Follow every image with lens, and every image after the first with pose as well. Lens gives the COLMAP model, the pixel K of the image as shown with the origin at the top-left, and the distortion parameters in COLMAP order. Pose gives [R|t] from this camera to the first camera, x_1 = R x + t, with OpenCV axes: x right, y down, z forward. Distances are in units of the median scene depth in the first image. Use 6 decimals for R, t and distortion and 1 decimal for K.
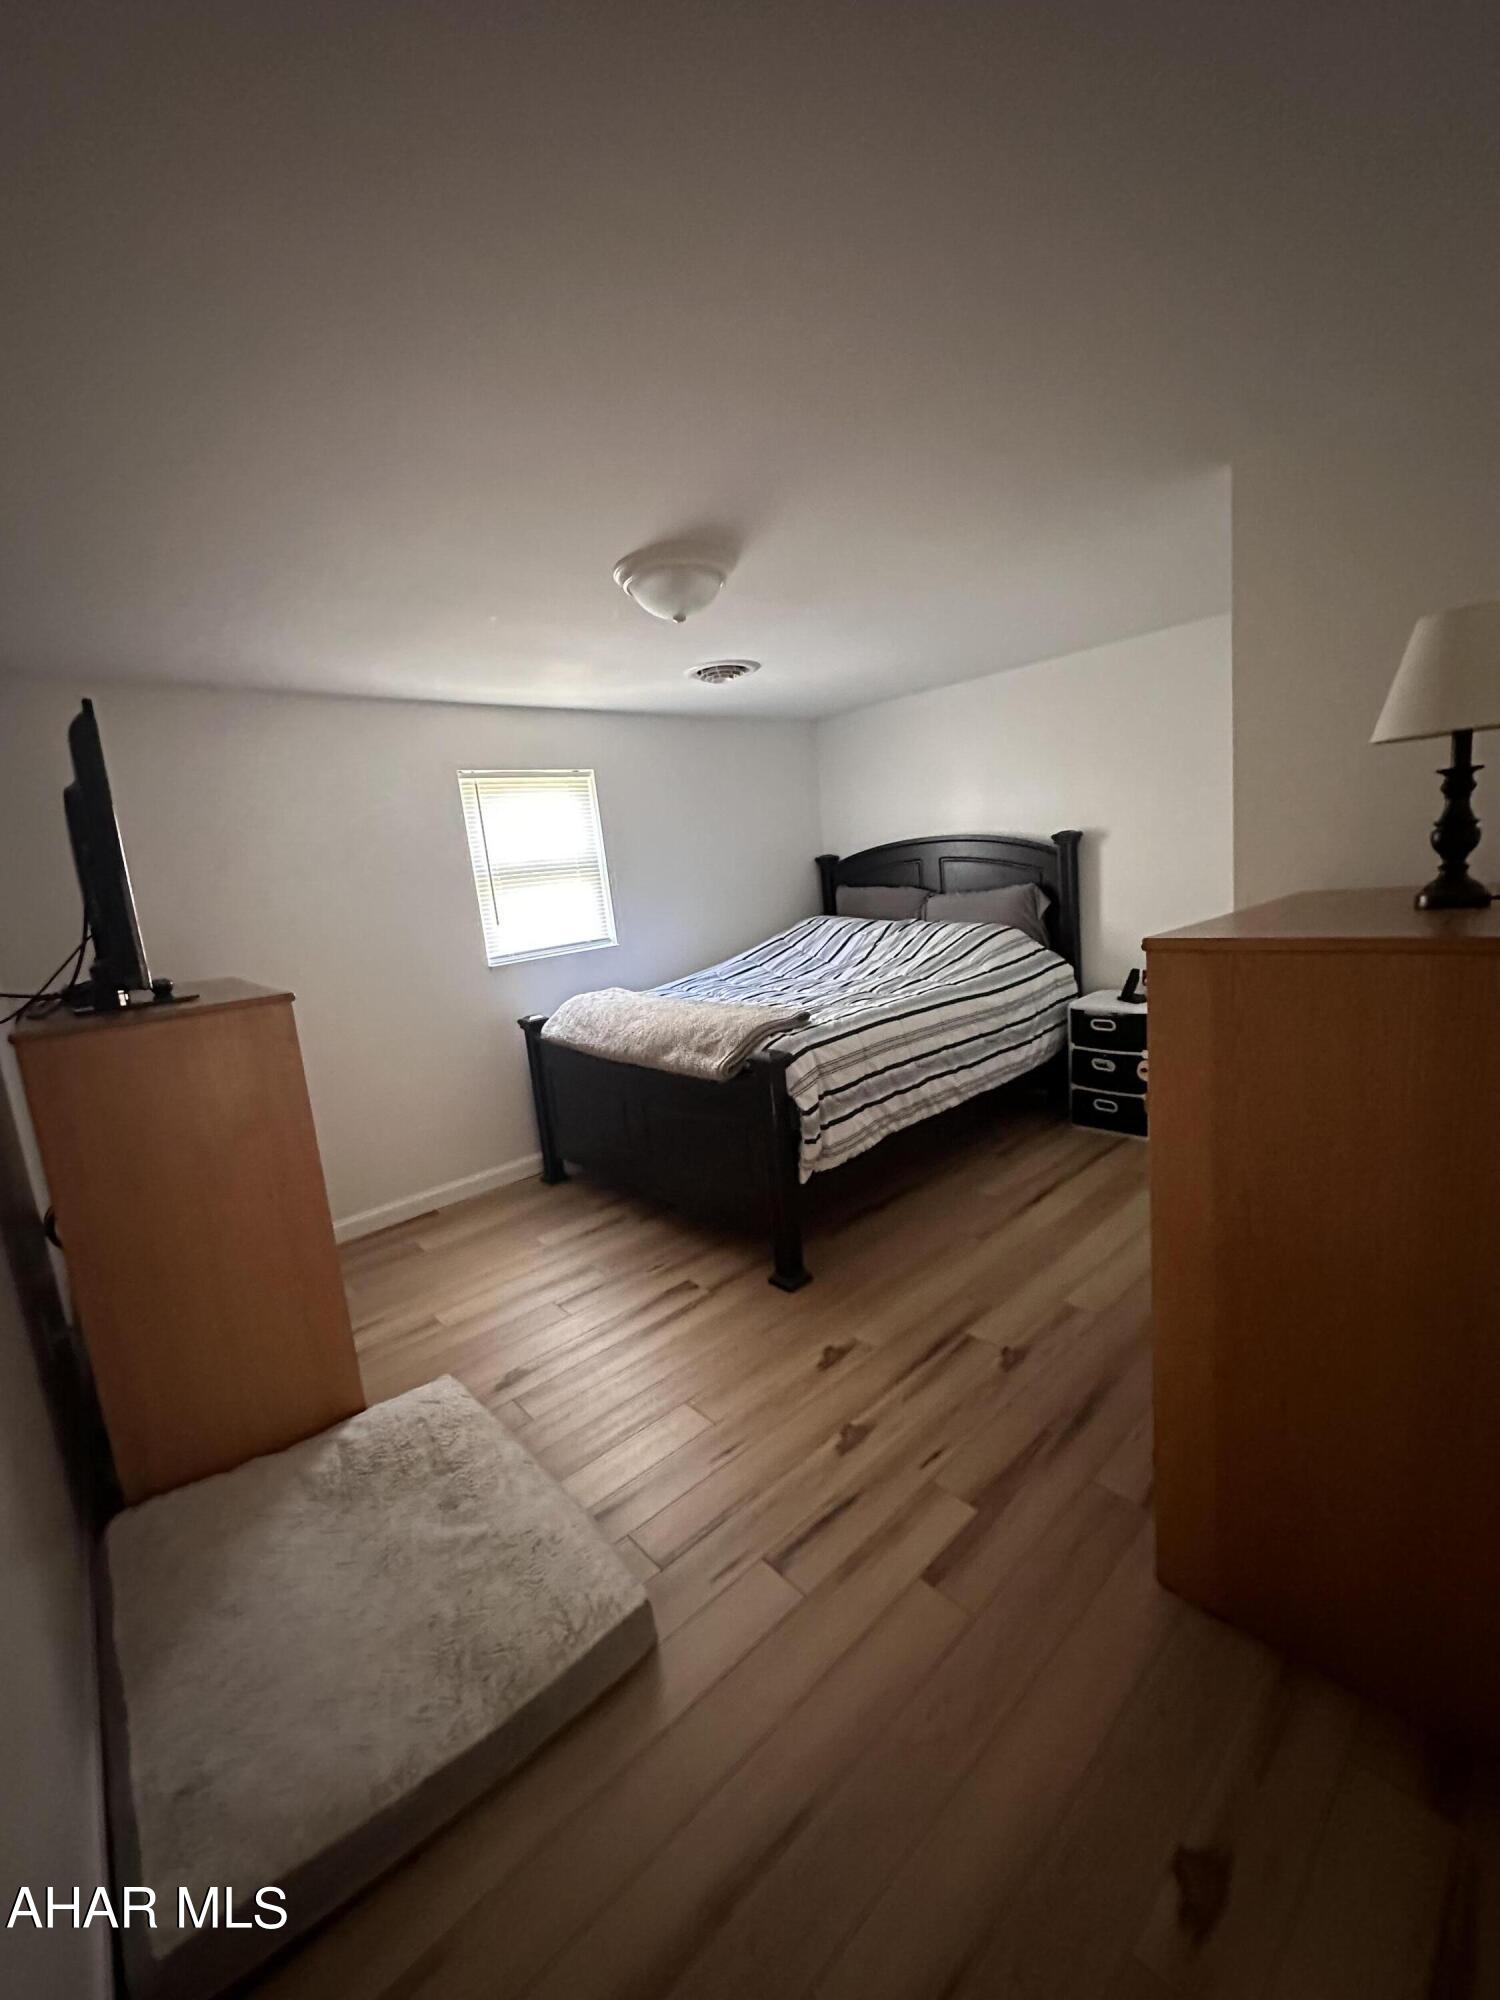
lens RADIAL K [[808.1, 0, 751.2], [0, 808.1, 995.8], [0, 0, 1]] dist [-0.001707, -0.000360]
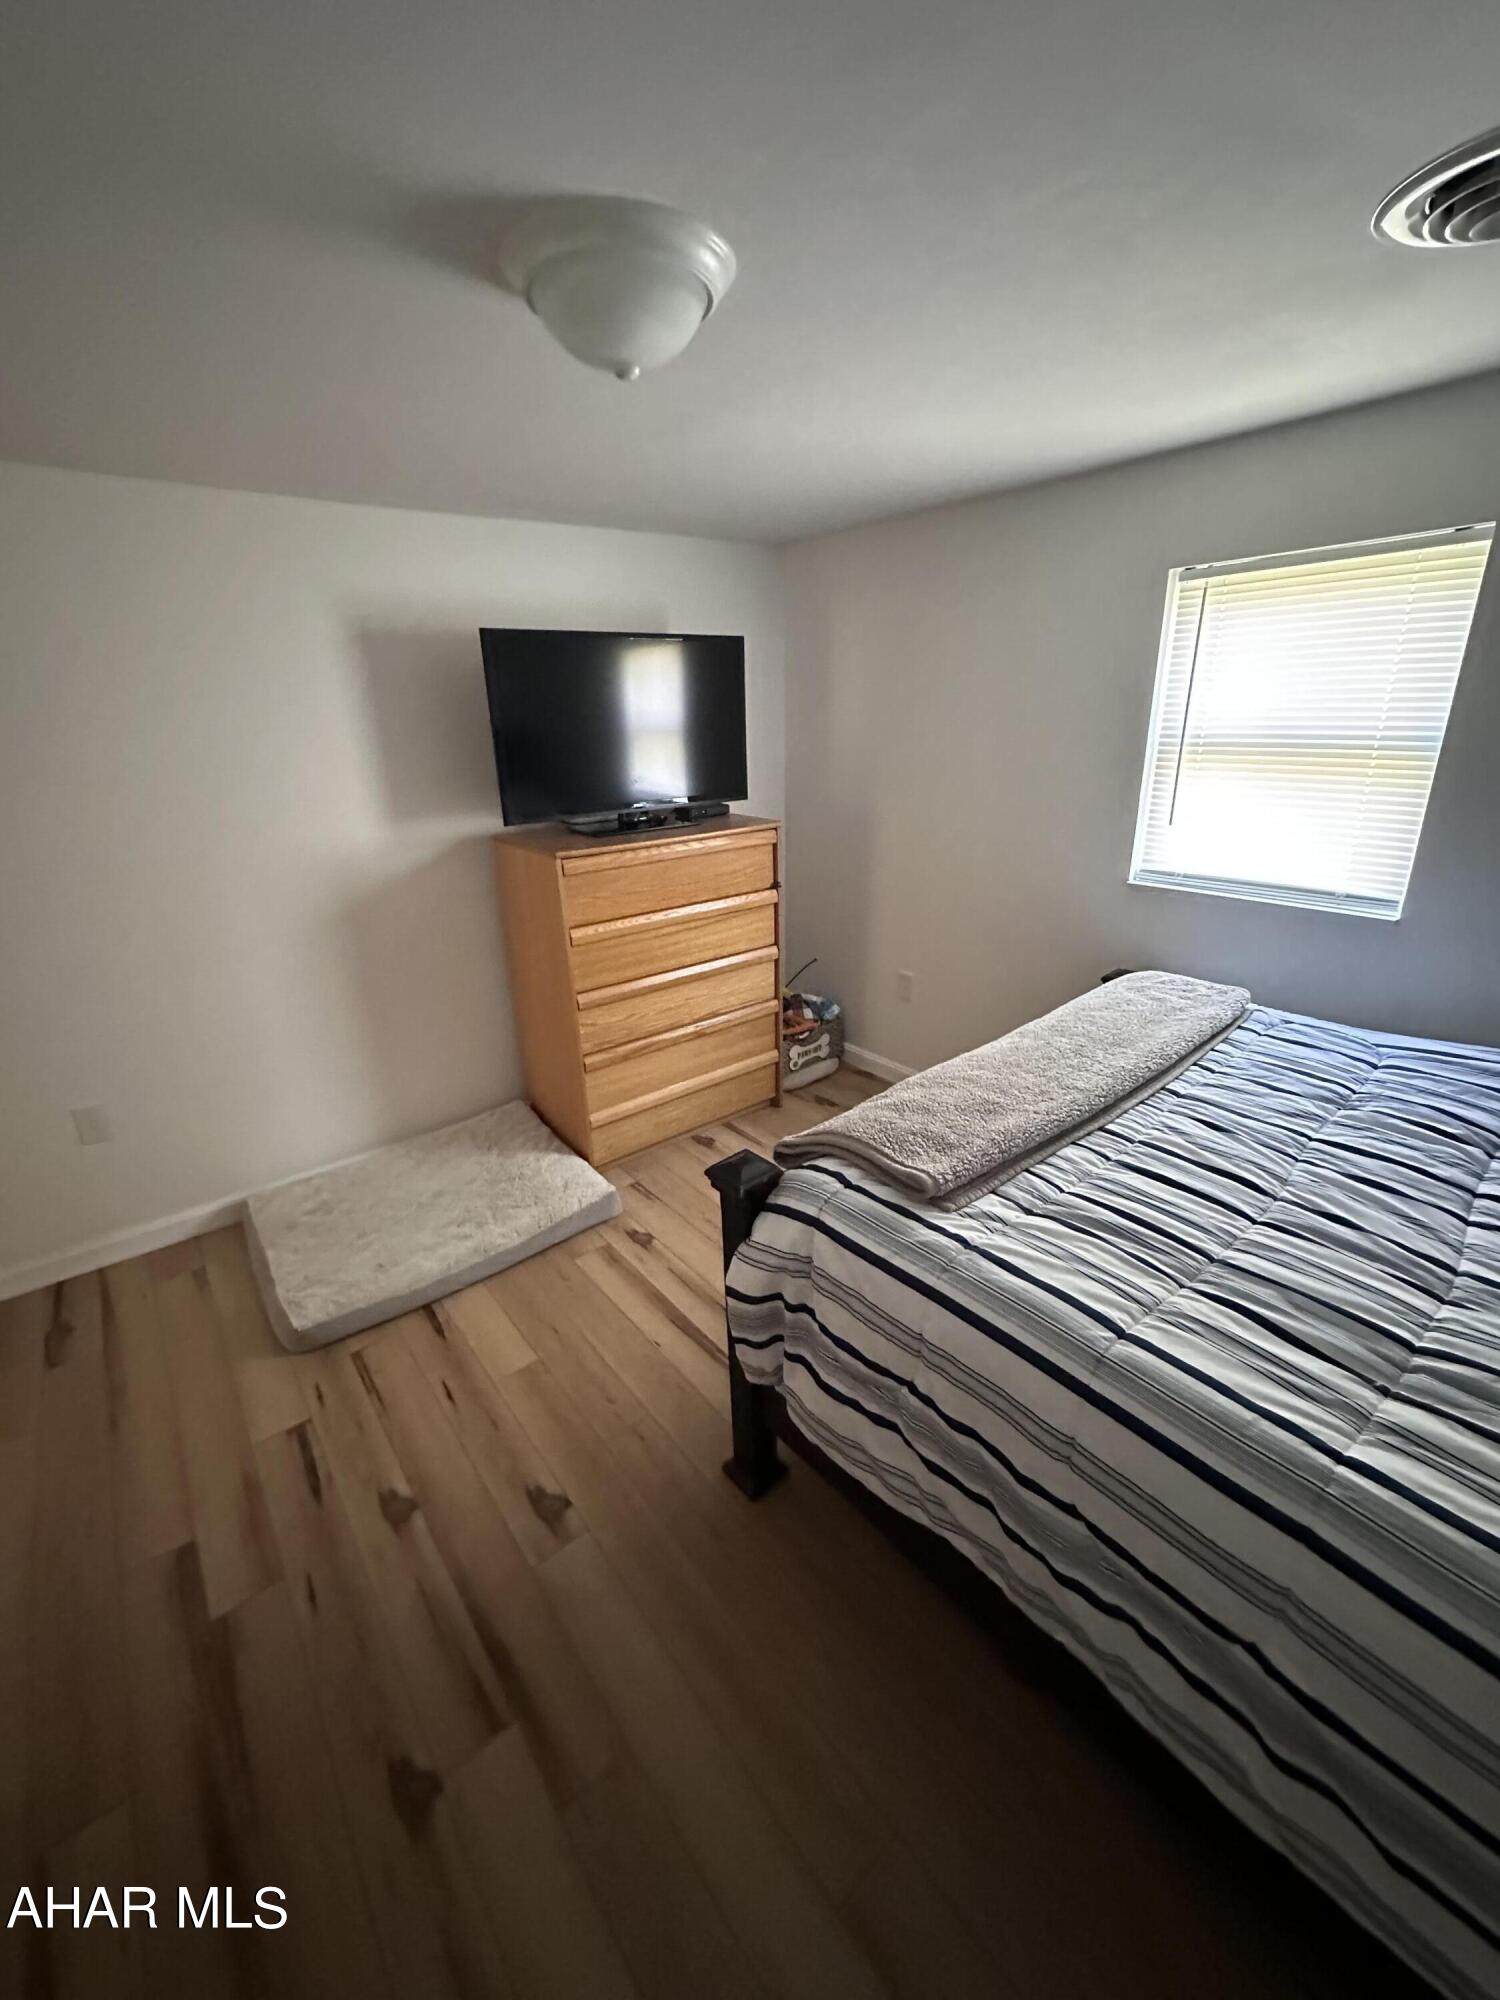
lens RADIAL K [[798.6, 0, 747.8], [0, 798.6, 998.8], [0, 0, 1]] dist [0.000509, 0.000572]
pose [[-0.049208, 0.435596, -0.898796, 0.572045], [-0.123645, 0.890308, 0.438251, -0.339426], [0.991106, 0.132697, 0.010049, 1.139459]]
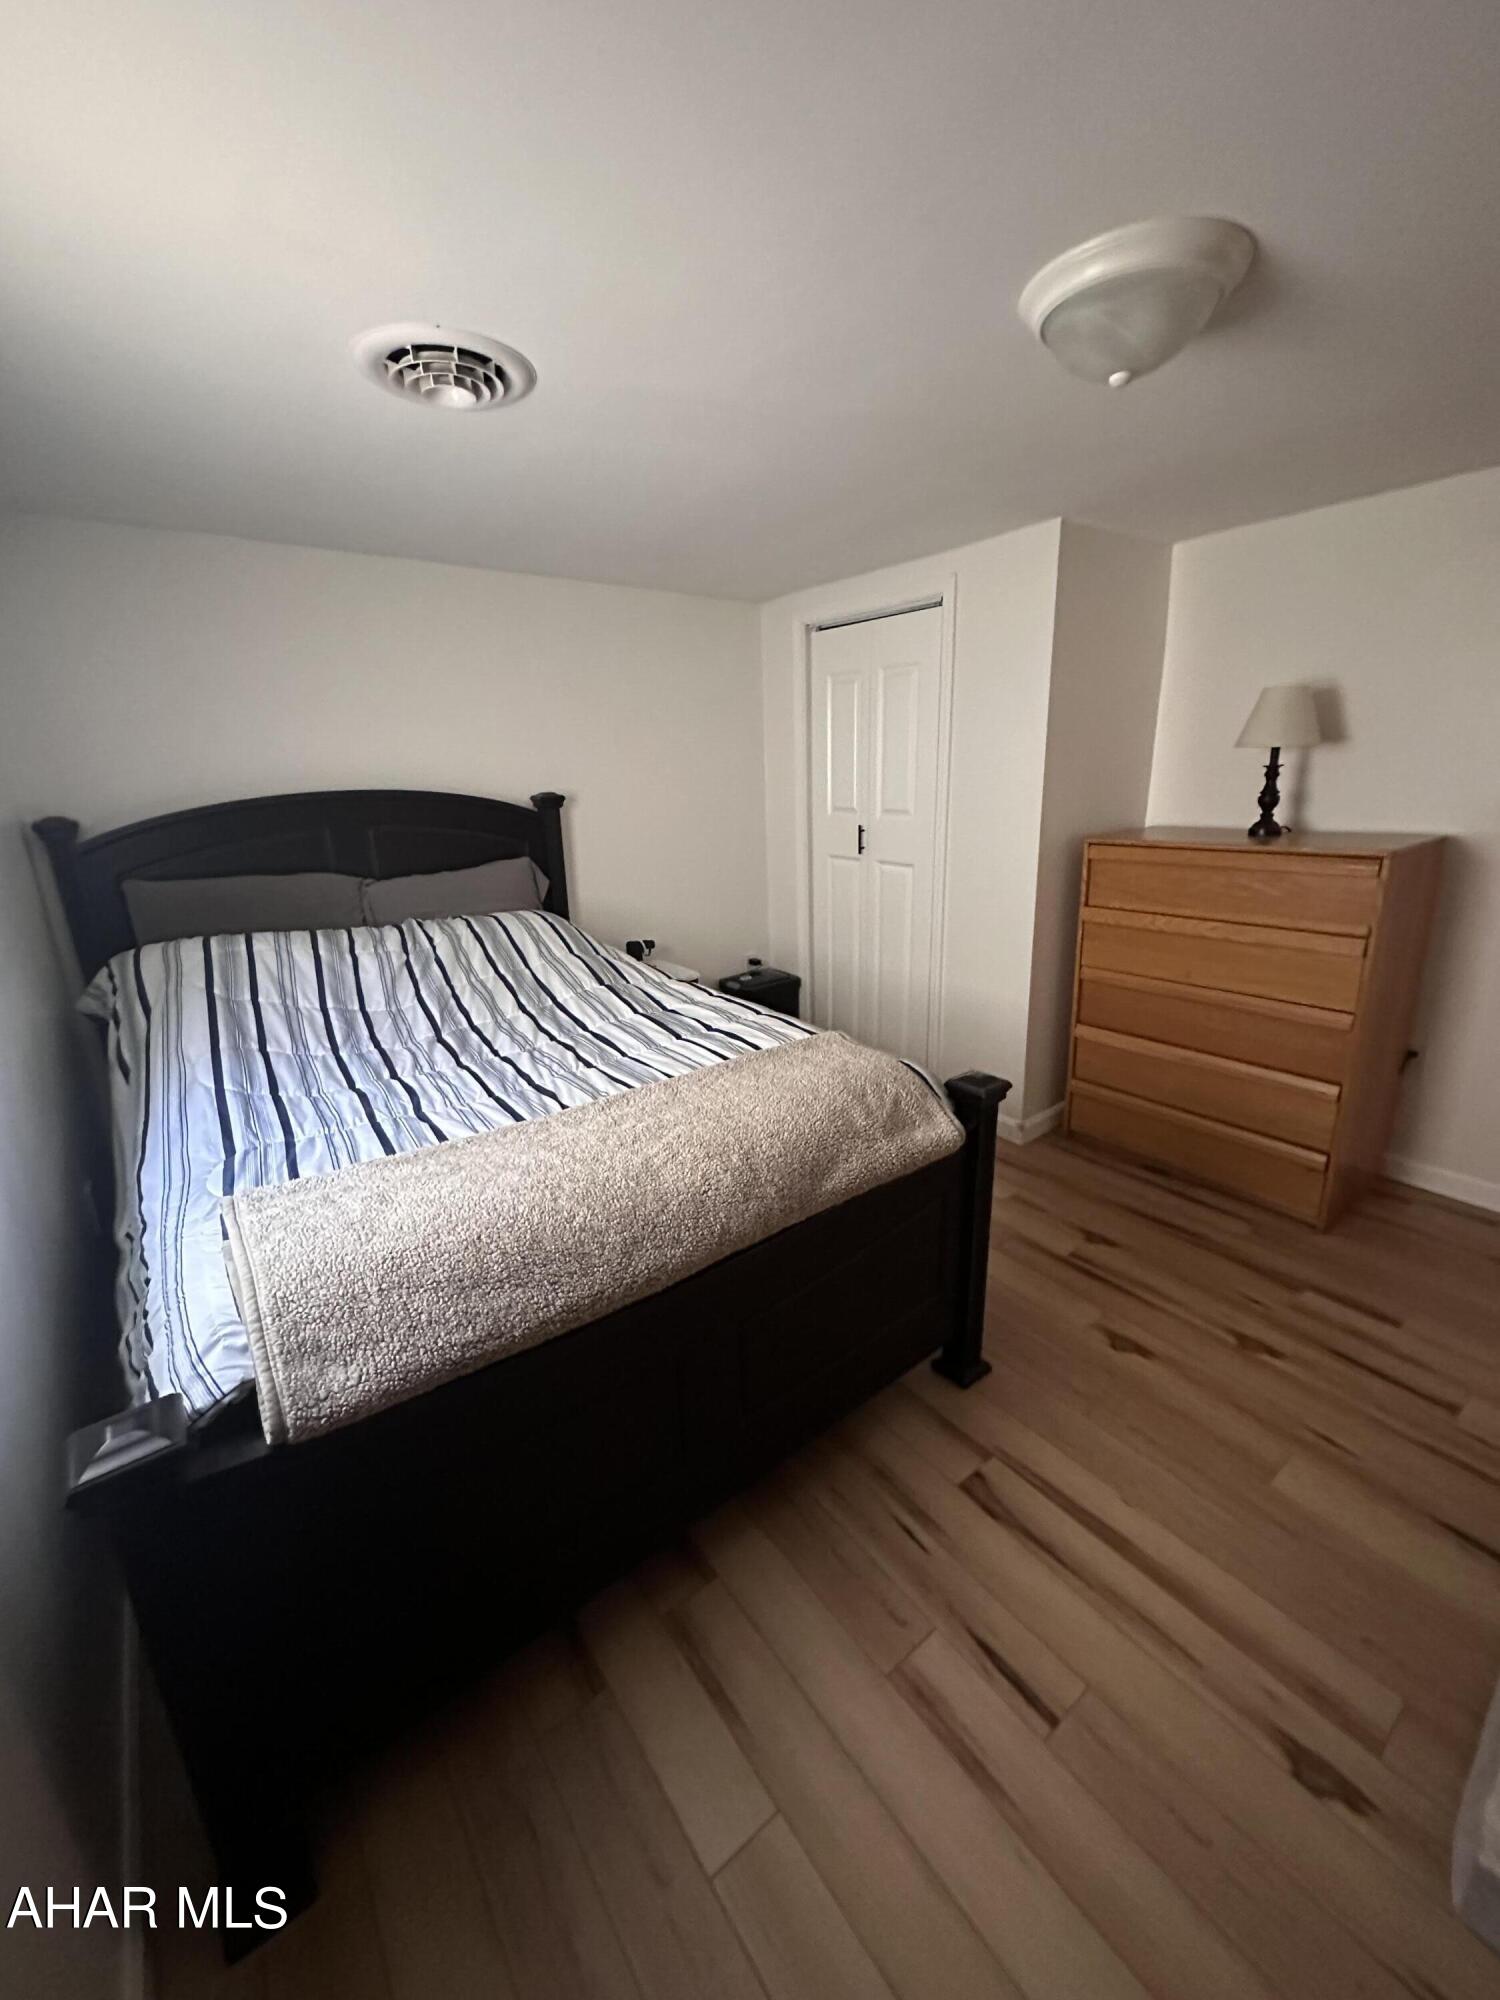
lens RADIAL K [[778.6, 0, 758.3], [0, 778.6, 1007.2], [0, 0, 1]] dist [-0.012794, 0.000003]
pose [[0.088829, -0.198868, 0.975992, -0.740382], [0.180398, 0.966873, 0.180592, -0.166640], [-0.979574, 0.160025, 0.121762, 1.269770]]
